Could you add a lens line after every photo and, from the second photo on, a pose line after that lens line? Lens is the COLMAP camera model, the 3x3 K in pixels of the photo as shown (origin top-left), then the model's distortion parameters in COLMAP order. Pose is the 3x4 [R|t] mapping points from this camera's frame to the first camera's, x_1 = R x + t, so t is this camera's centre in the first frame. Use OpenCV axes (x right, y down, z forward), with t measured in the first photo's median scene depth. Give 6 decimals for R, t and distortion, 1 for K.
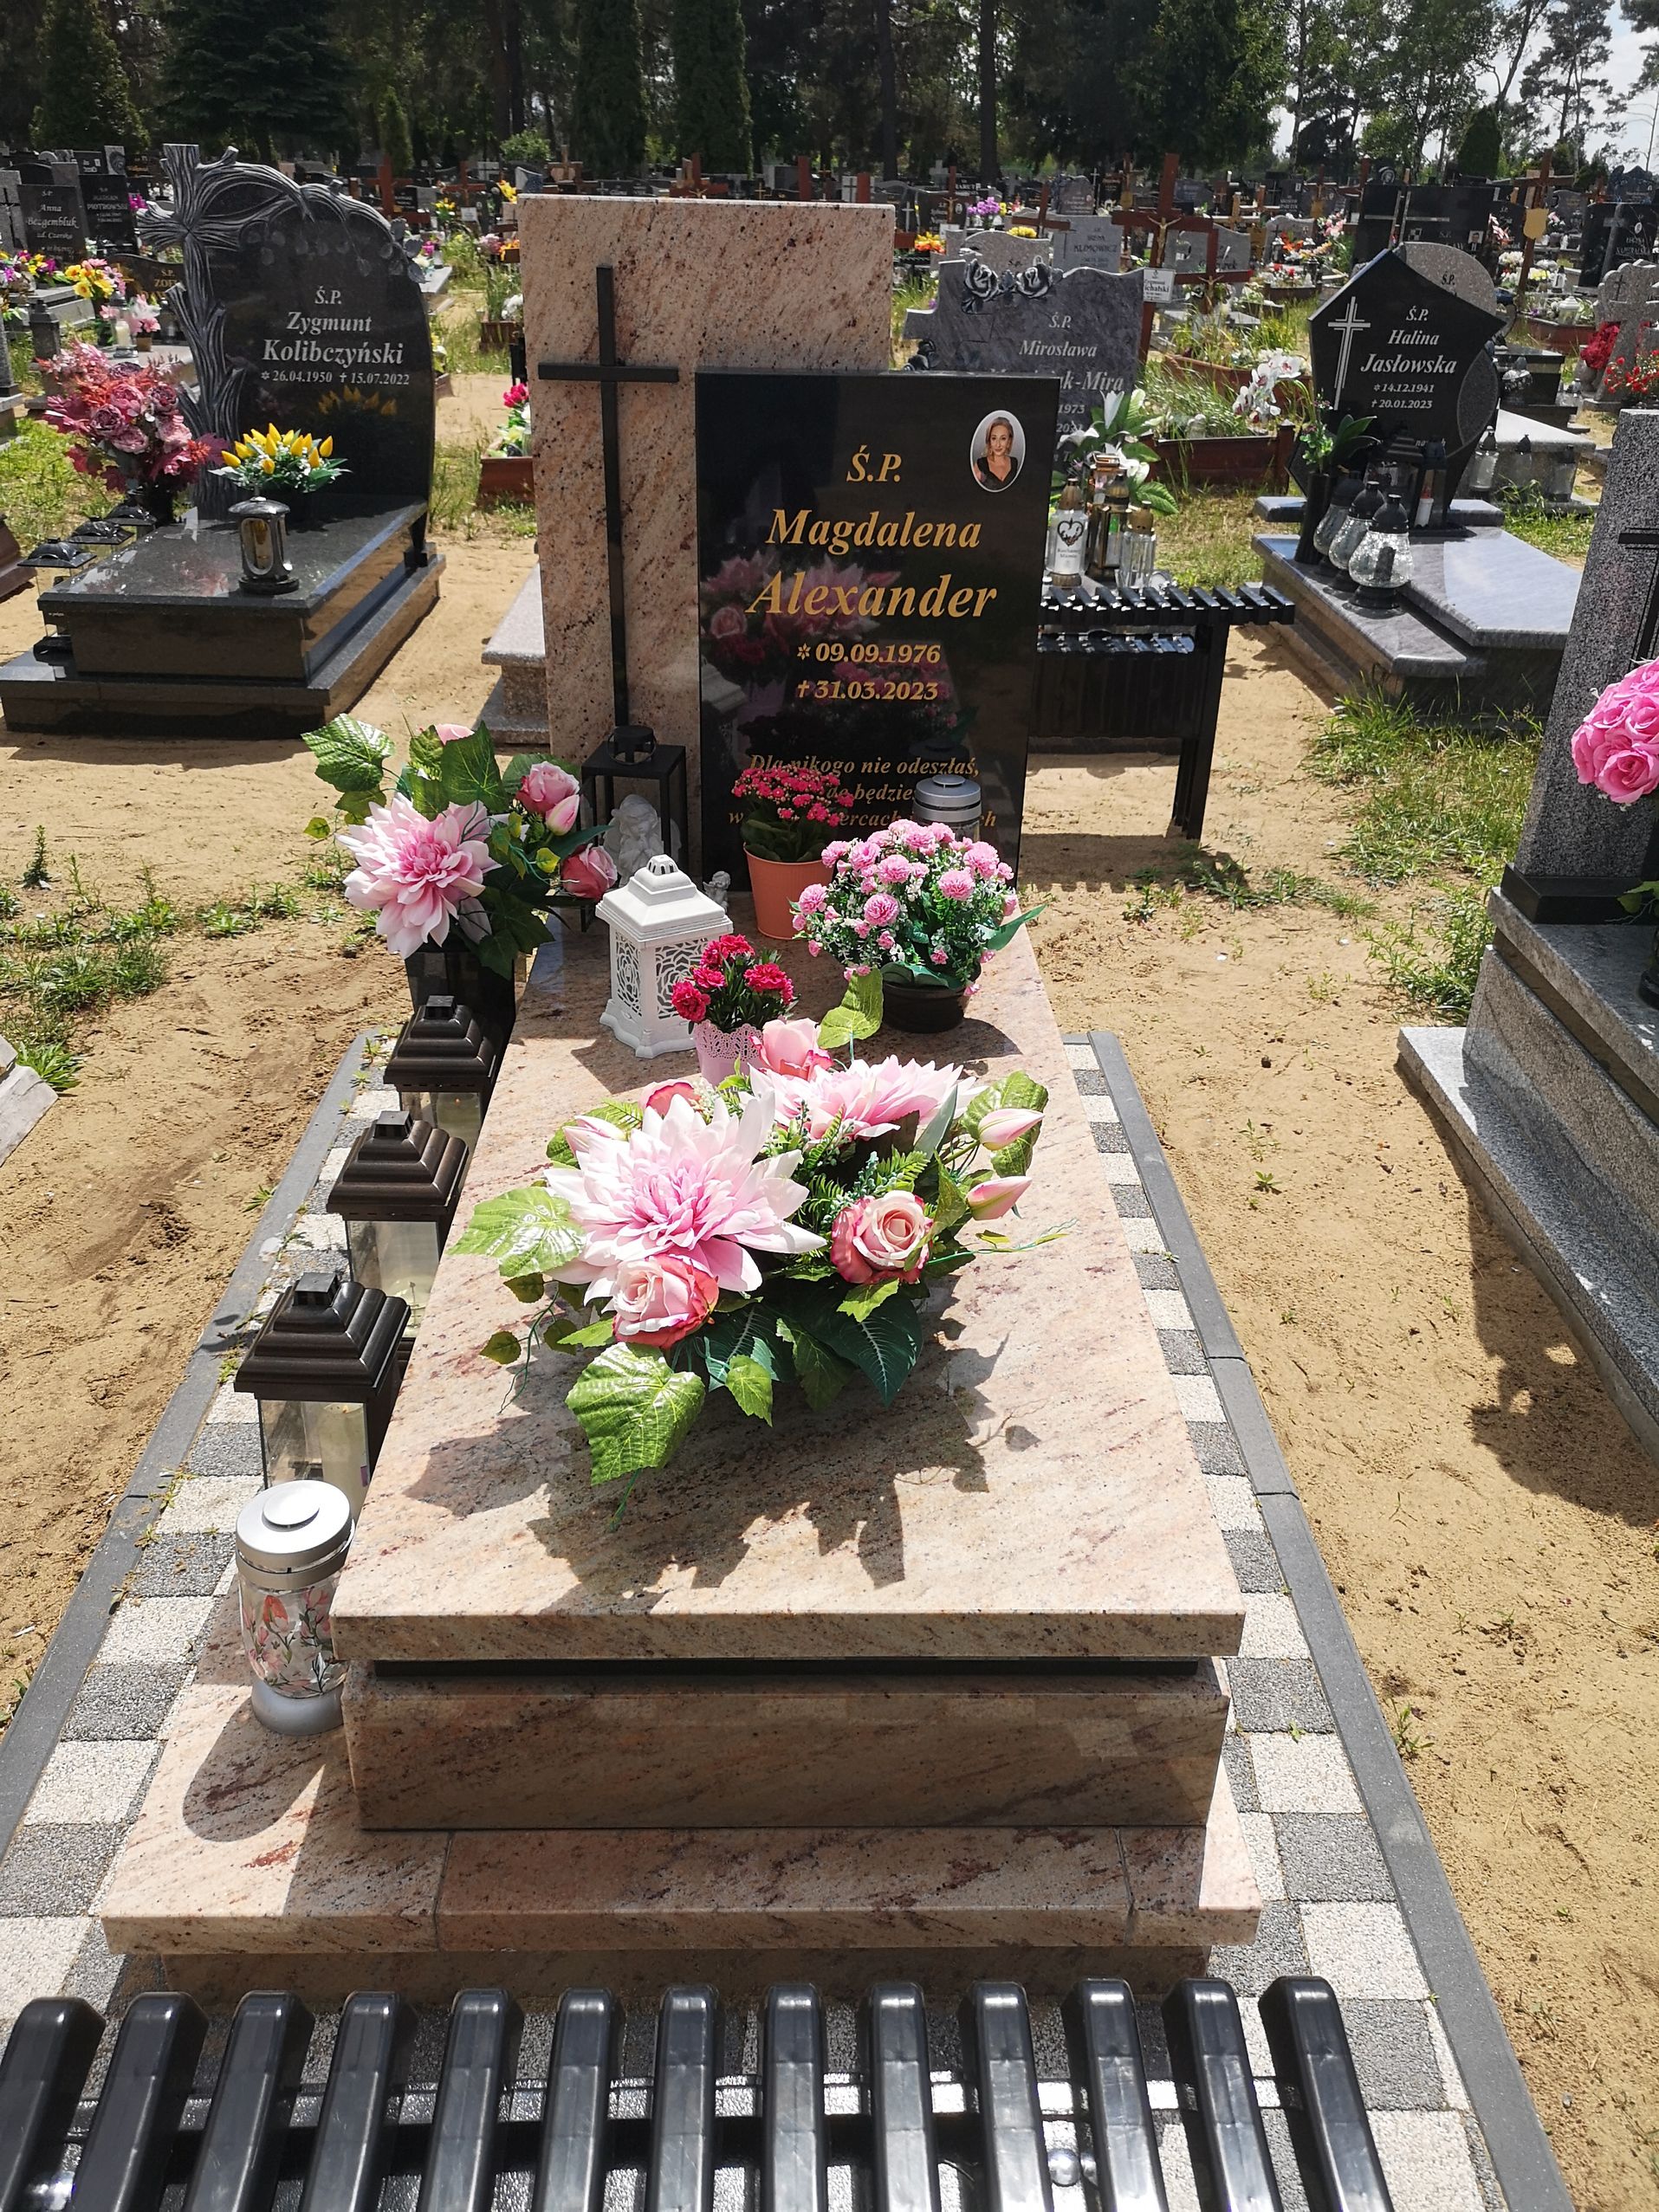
lens RADIAL K [[1701.7, 0, 832.5], [0, 1701.7, 1107.5], [0, 0, 1]] dist [0.061233, -0.065645]
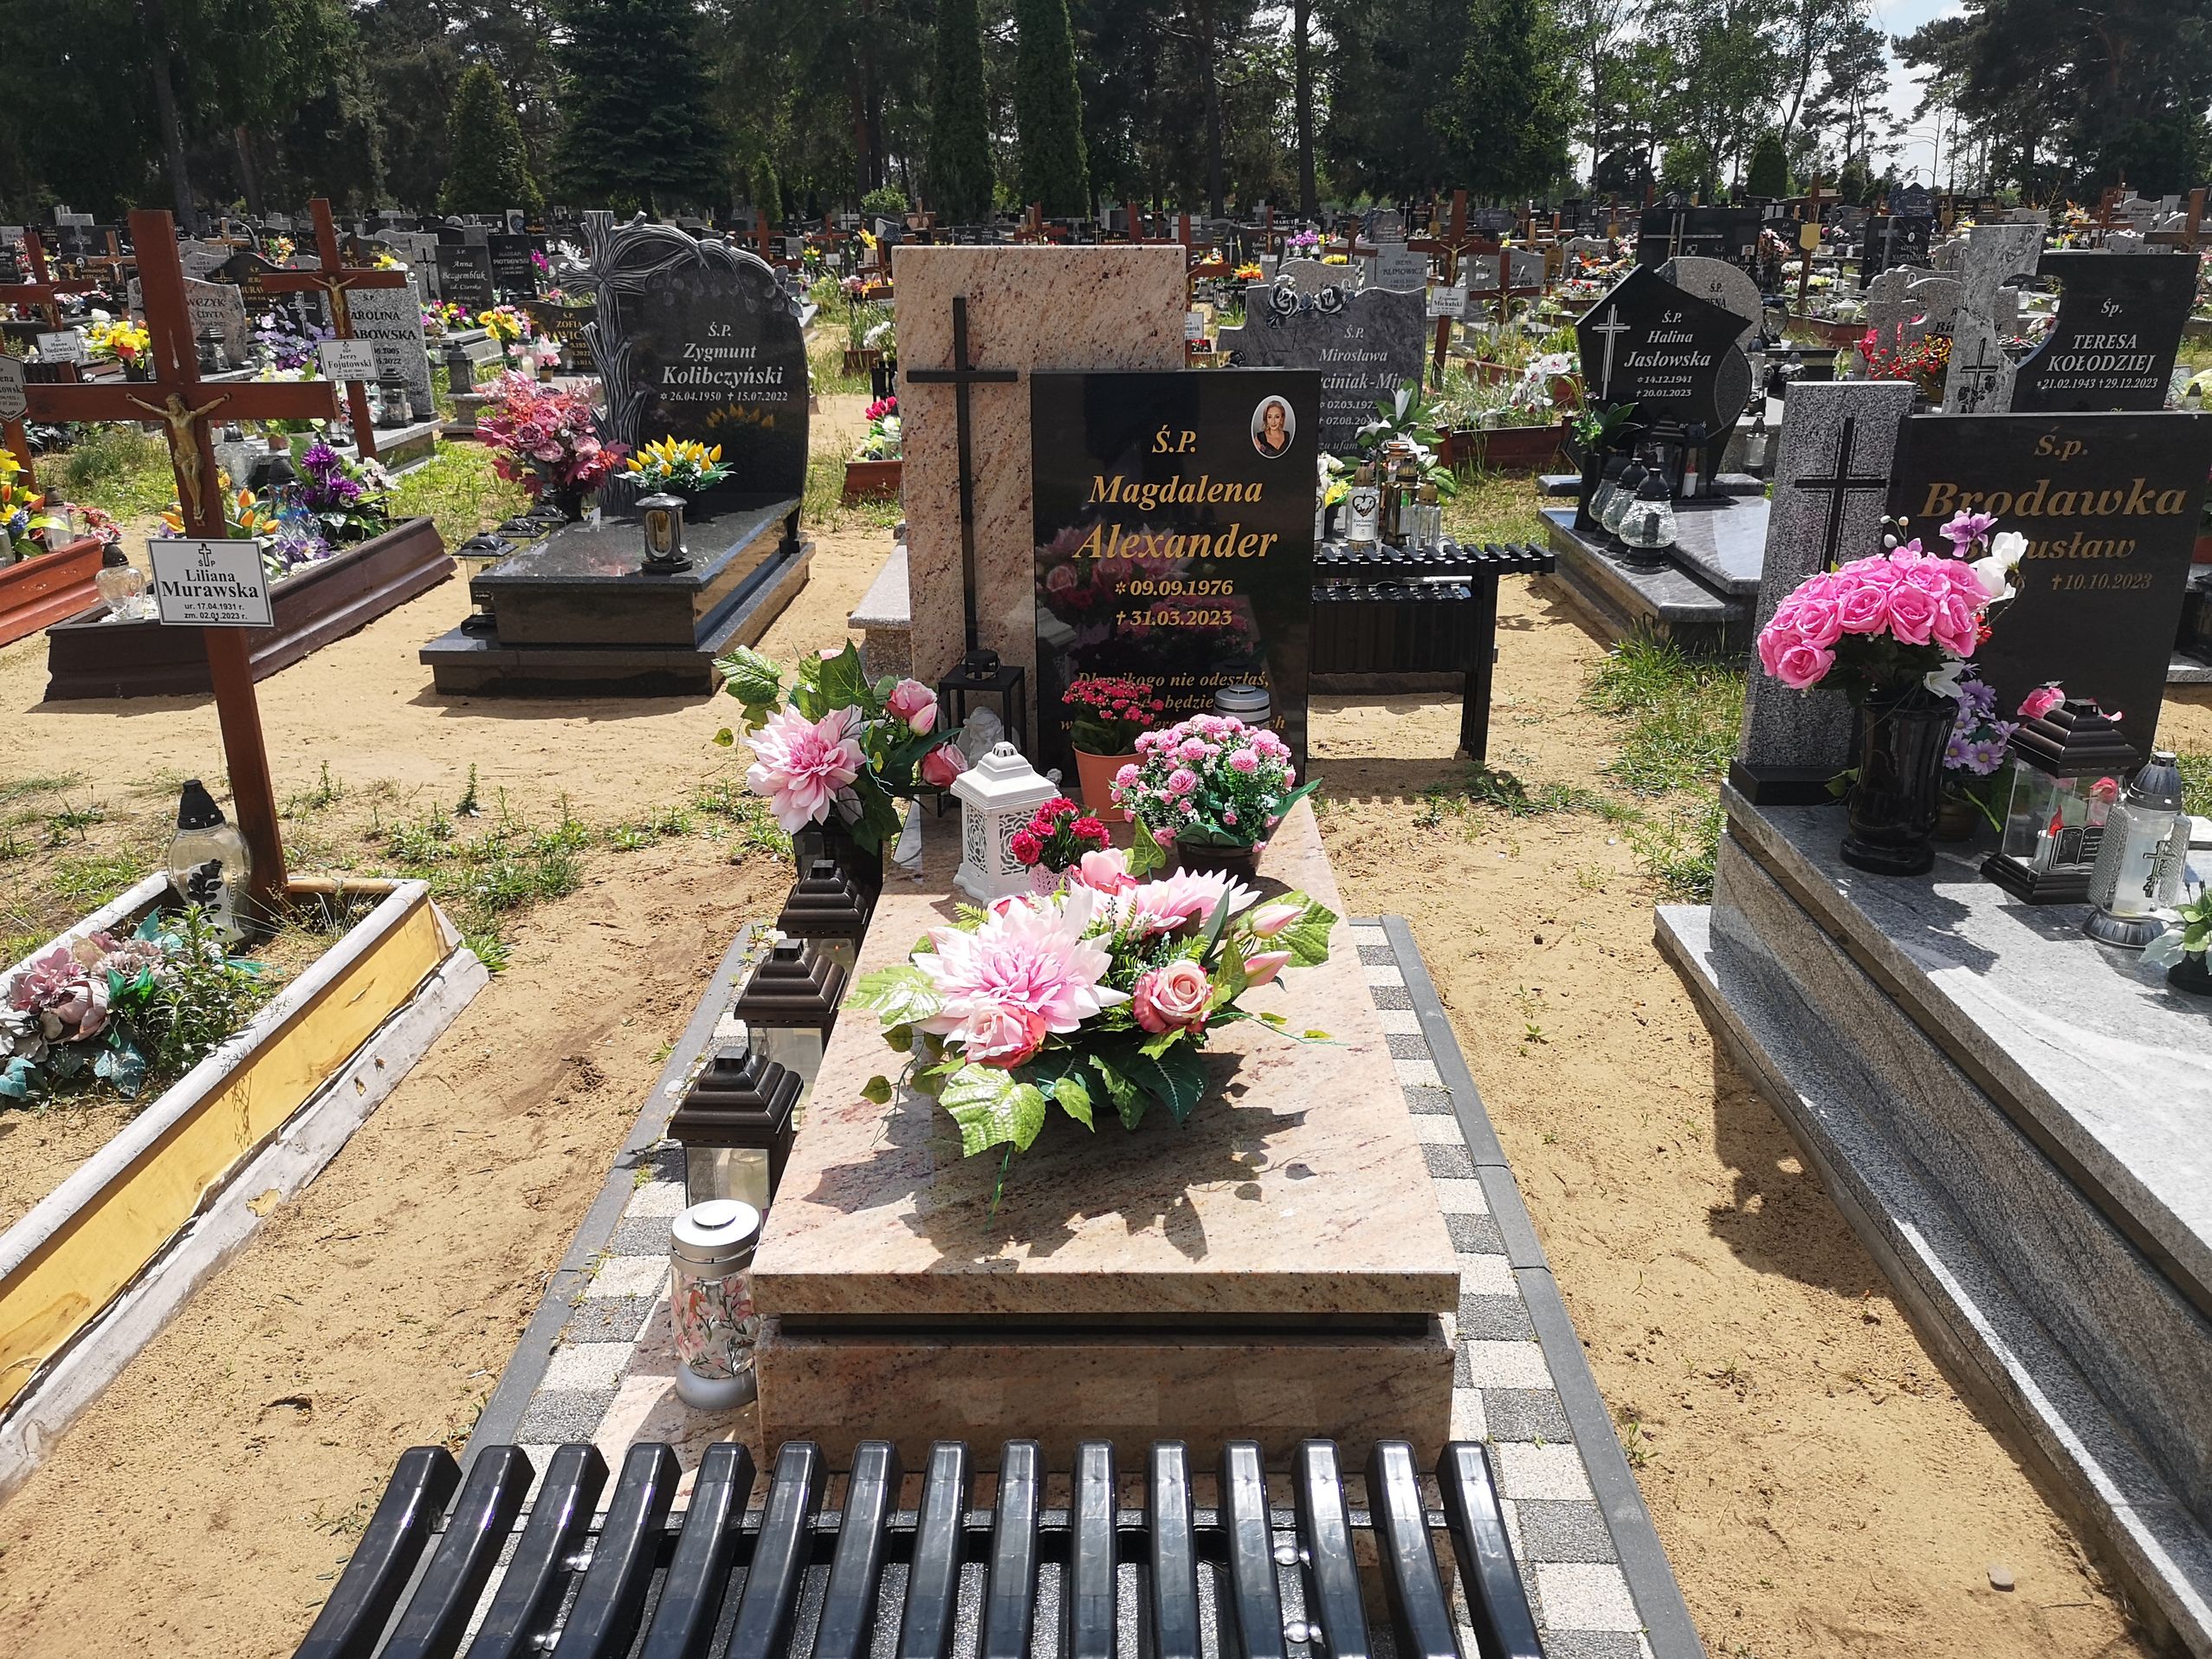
lens RADIAL K [[1701.7, 0, 1114.4], [0, 1701.7, 825.0], [0, 0, 1]] dist [0.061233, -0.065645]
pose [[0.999194, -0.017664, -0.036035, 0.018850], [0.011910, 0.987990, -0.154058, 0.083312], [0.038323, 0.153505, 0.987405, -0.165584]]
